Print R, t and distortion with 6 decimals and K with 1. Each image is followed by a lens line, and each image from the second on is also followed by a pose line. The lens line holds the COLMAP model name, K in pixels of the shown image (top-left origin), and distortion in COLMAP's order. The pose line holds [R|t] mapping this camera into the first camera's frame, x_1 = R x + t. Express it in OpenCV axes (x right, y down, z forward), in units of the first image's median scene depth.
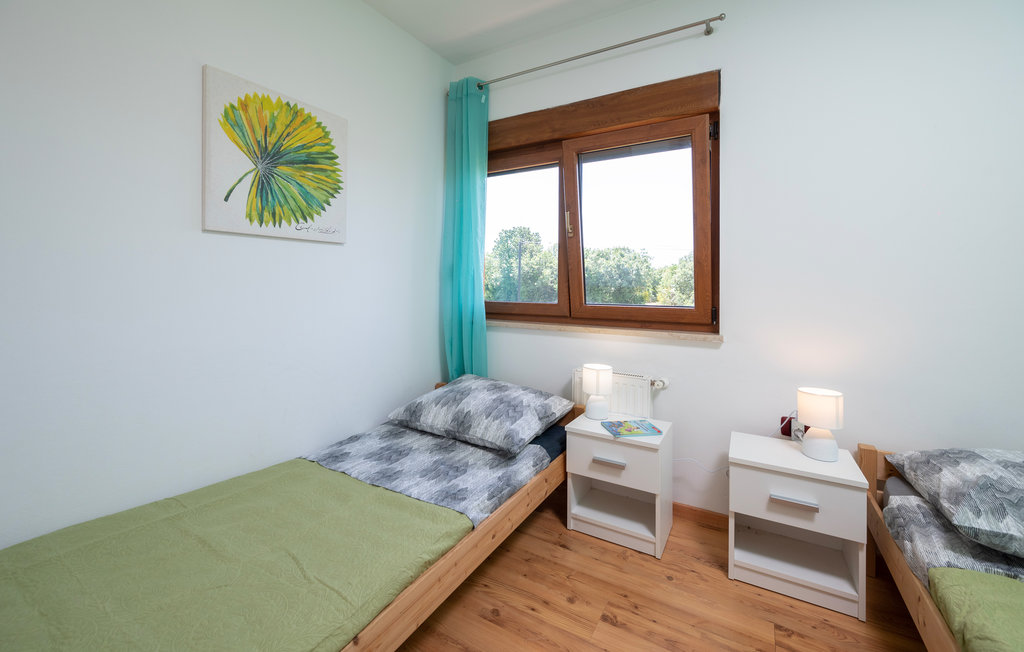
lens RADIAL K [[418.0, 0, 507.6], [0, 418.0, 296.2], [0, 0, 1]] dist [-0.002759, -0.000792]
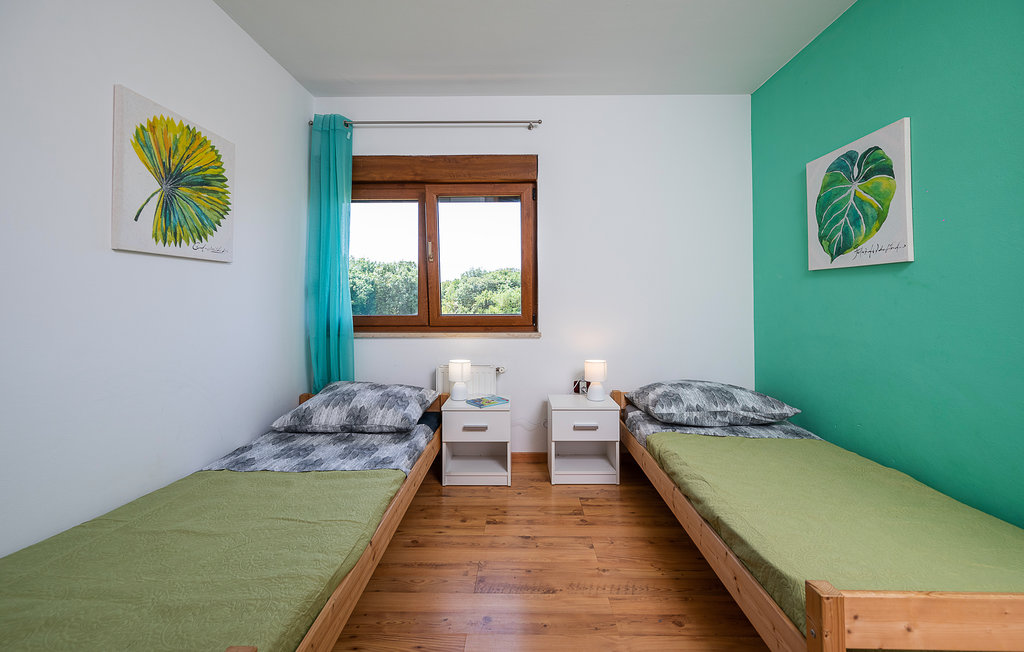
lens RADIAL K [[418.0, 0, 511.6], [0, 418.0, 322.4], [0, 0, 1]] dist [-0.002759, -0.000792]
pose [[0.872231, -0.037937, 0.487621, -0.323149], [0.023818, 0.999099, 0.035127, 0.002607], [-0.488514, -0.019025, 0.872348, -0.271665]]
